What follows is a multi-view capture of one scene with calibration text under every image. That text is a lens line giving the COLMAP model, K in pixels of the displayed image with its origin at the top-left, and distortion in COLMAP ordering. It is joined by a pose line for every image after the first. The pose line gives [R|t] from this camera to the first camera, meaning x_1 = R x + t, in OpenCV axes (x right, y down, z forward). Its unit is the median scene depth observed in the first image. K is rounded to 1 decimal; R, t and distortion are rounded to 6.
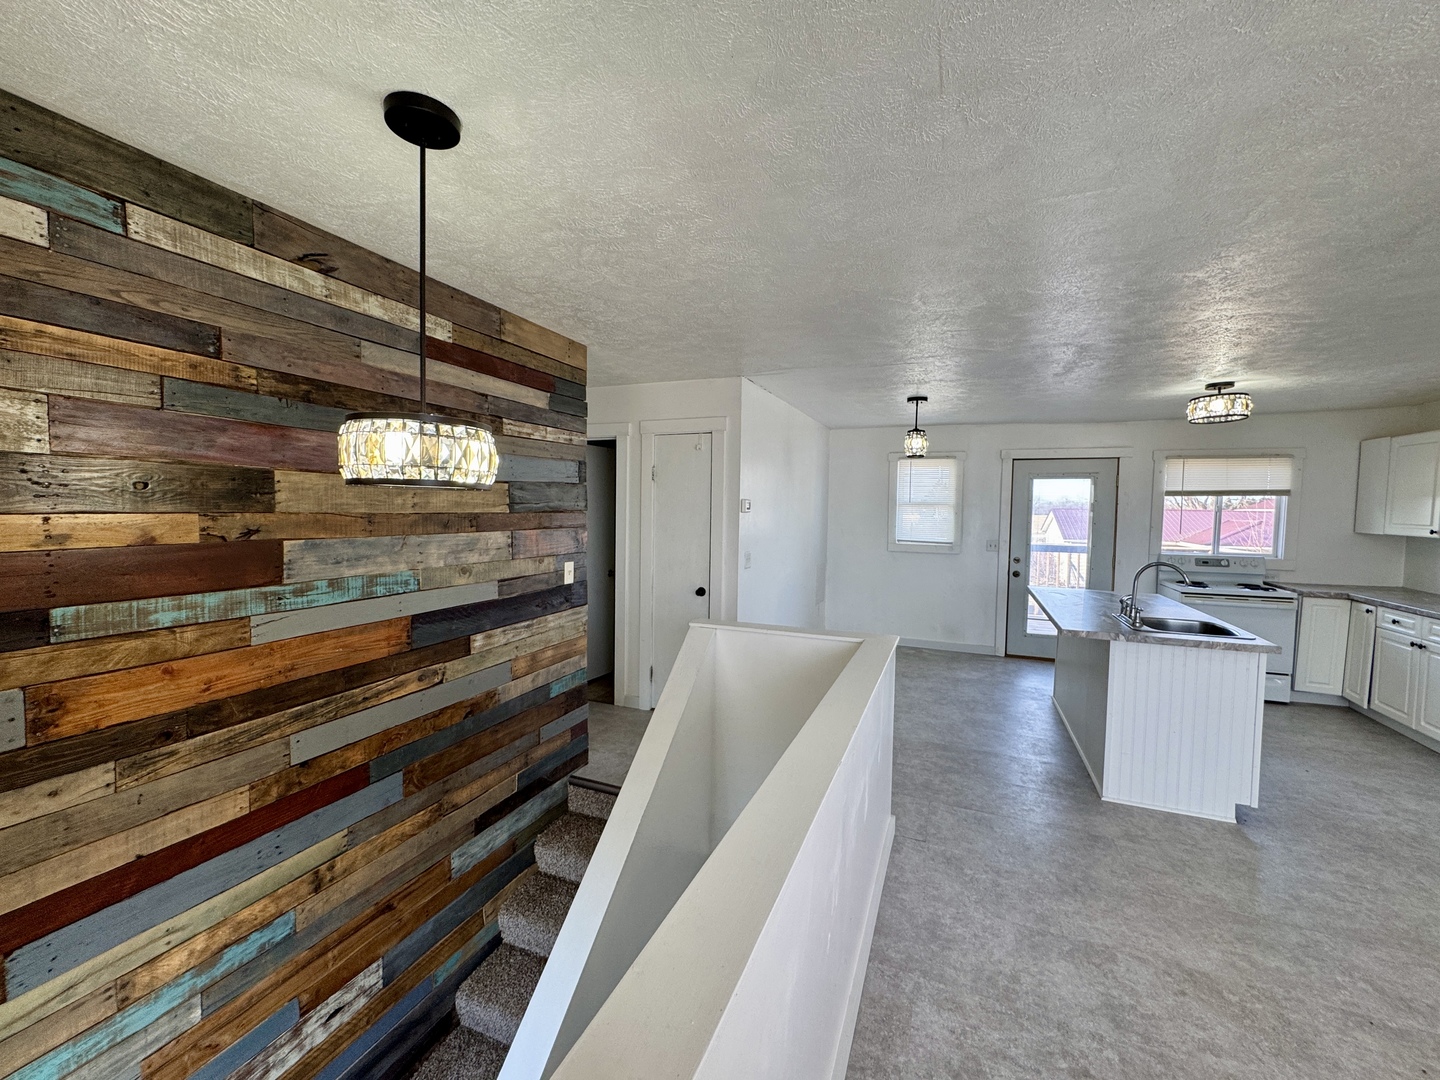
lens RADIAL K [[574.1, 0, 722.2], [0, 574.1, 539.3], [0, 0, 1]] dist [-0.001654, 0.000909]
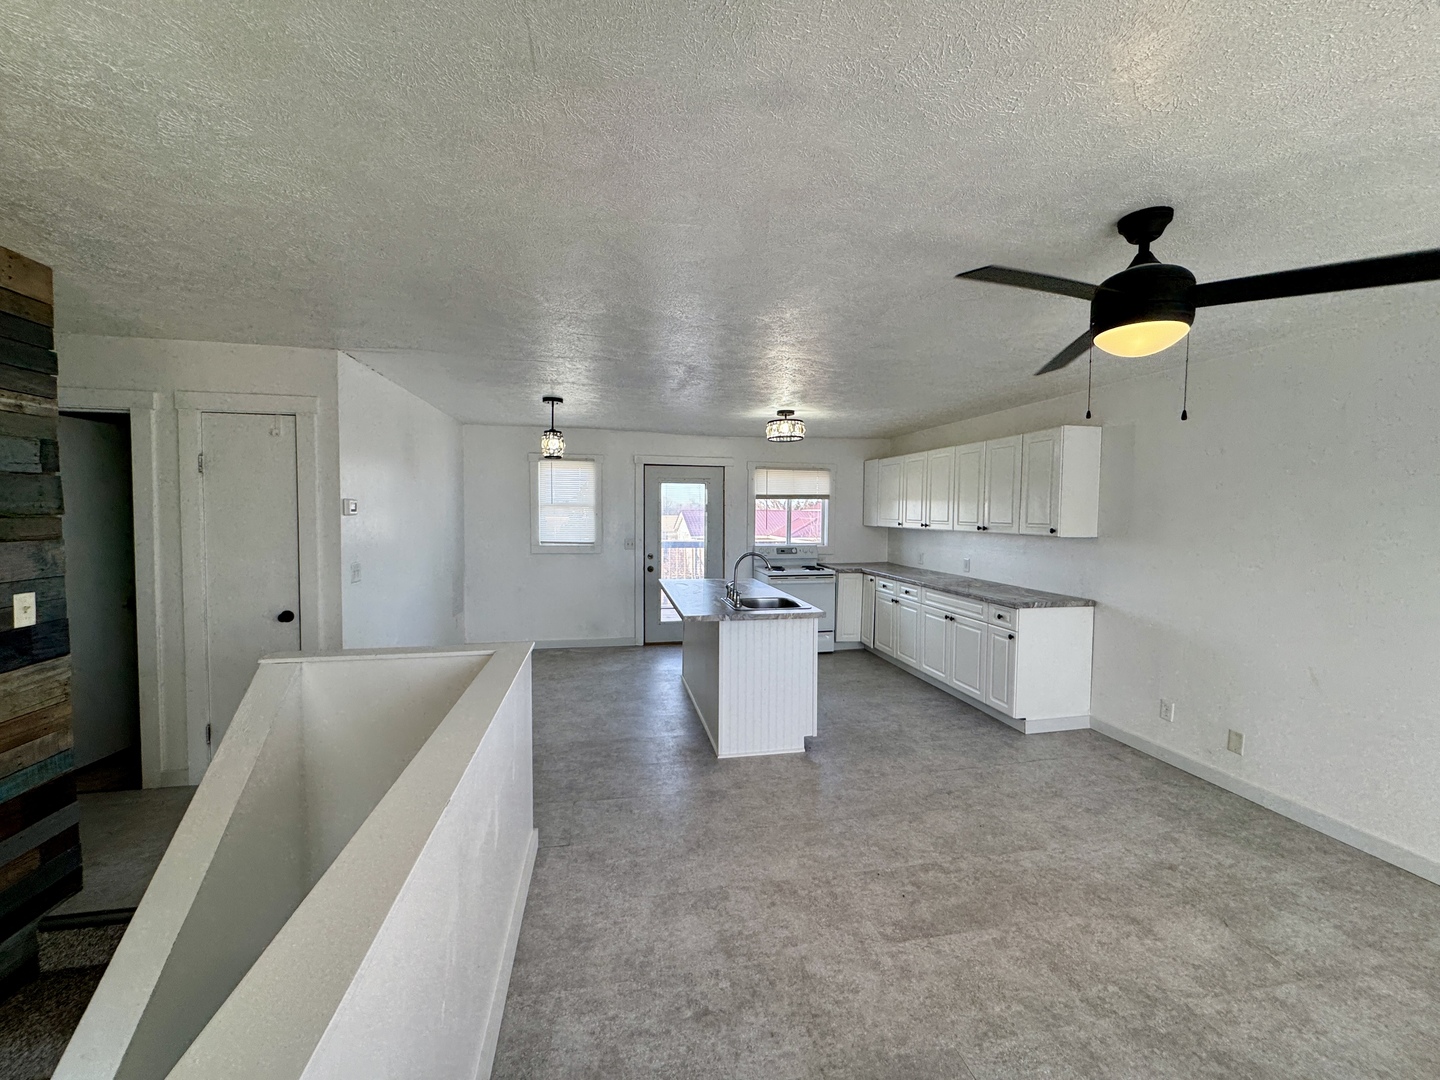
lens RADIAL K [[574.1, 0, 719.5], [0, 574.1, 539.6], [0, 0, 1]] dist [-0.001654, 0.000909]
pose [[0.833505, -0.033098, 0.551520, 0.034153], [0.034708, 0.999369, 0.007522, 0.000918], [-0.551421, 0.012873, 0.834128, 0.019170]]
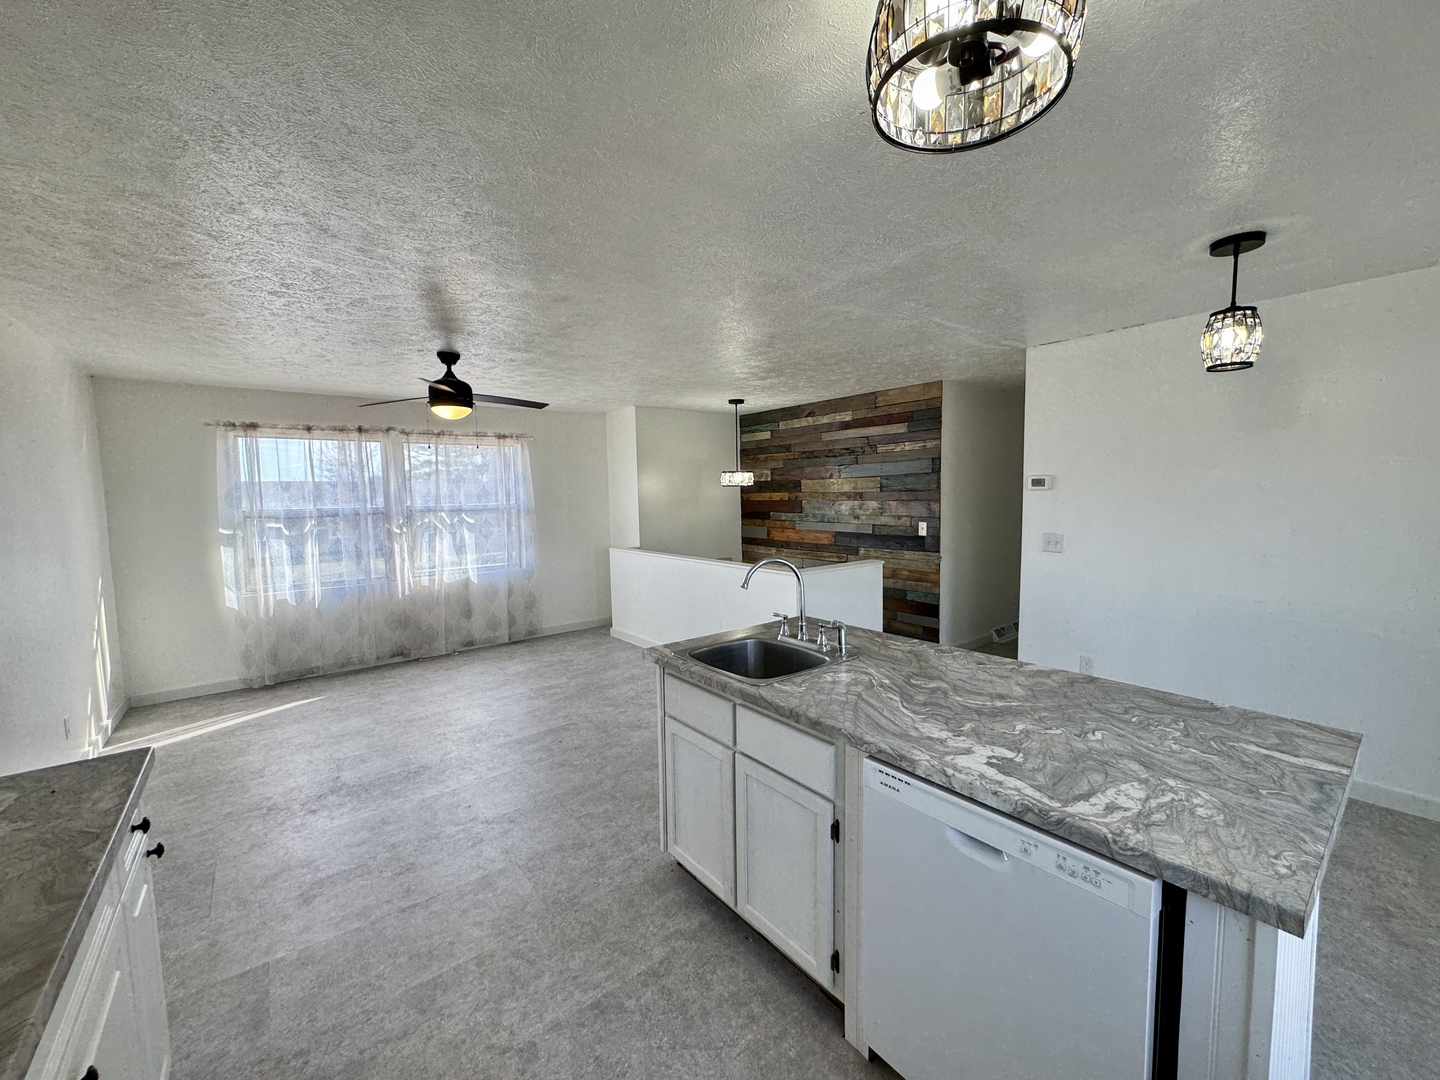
lens RADIAL K [[574.1, 0, 721.7], [0, 574.1, 539.7], [0, 0, 1]] dist [-0.001654, 0.000909]
pose [[-0.486680, 0.069060, -0.870846, 1.408286], [-0.038056, 0.994248, 0.100113, -0.051072], [0.872751, 0.081864, -0.481252, 1.282715]]
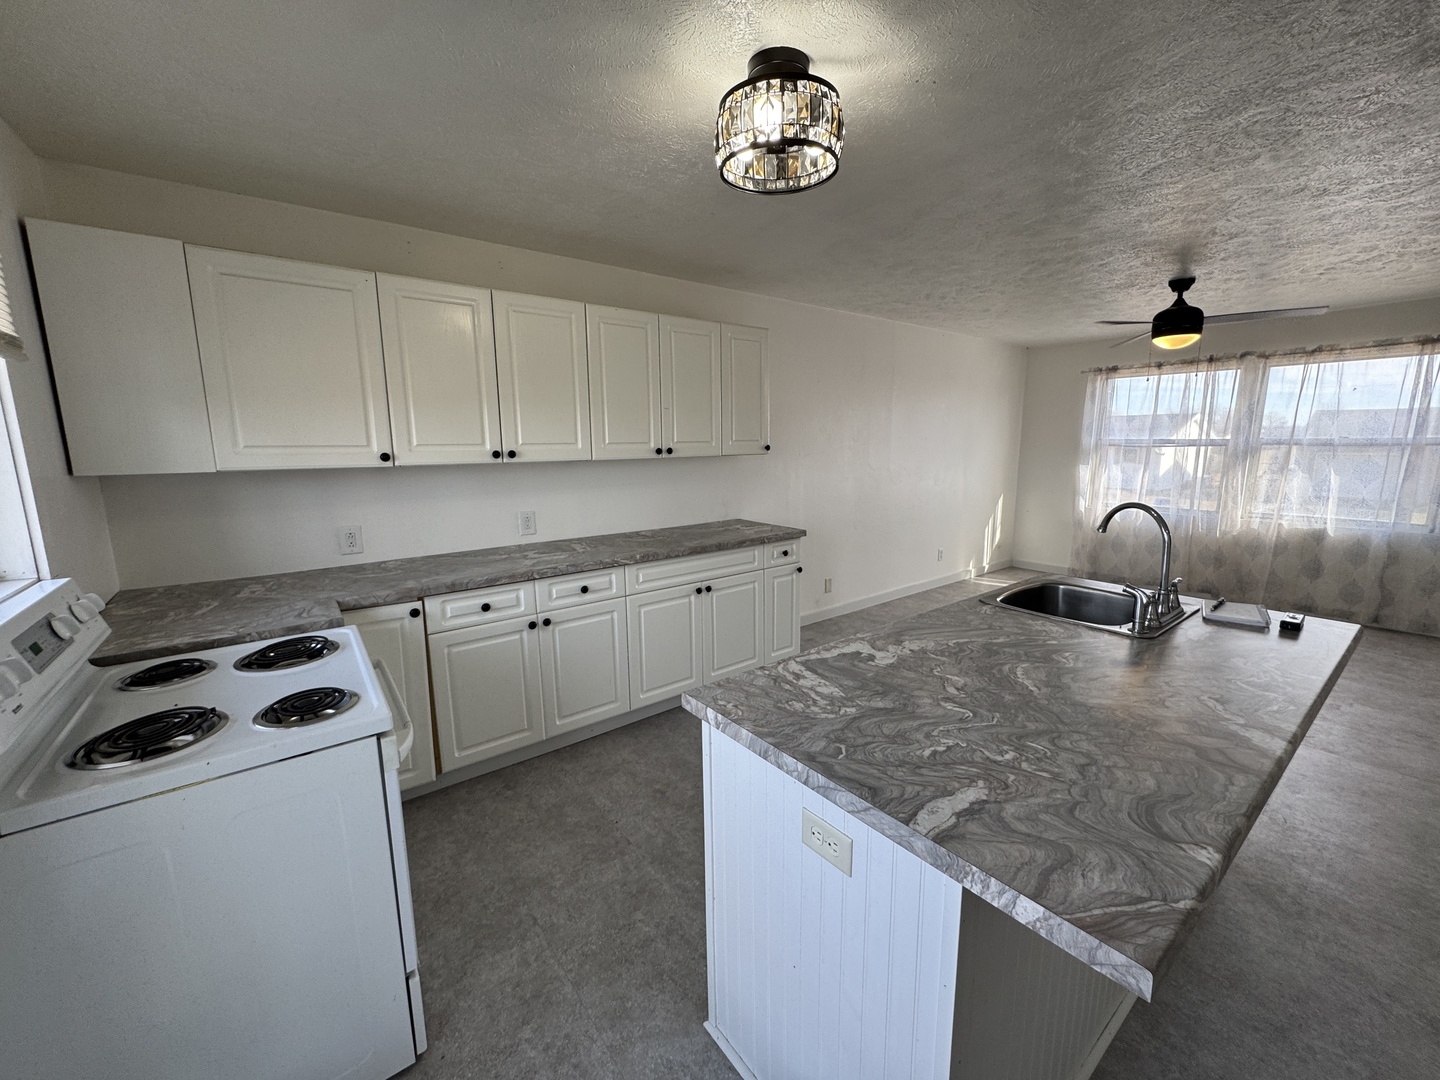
lens RADIAL K [[574.1, 0, 720.3], [0, 574.1, 533.9], [0, 0, 1]] dist [-0.001654, 0.000909]
pose [[-0.865947, -0.087157, 0.492482, 0.843720], [0.026549, 0.975300, 0.219285, -0.070627], [-0.499430, 0.202964, -0.842244, 1.718790]]
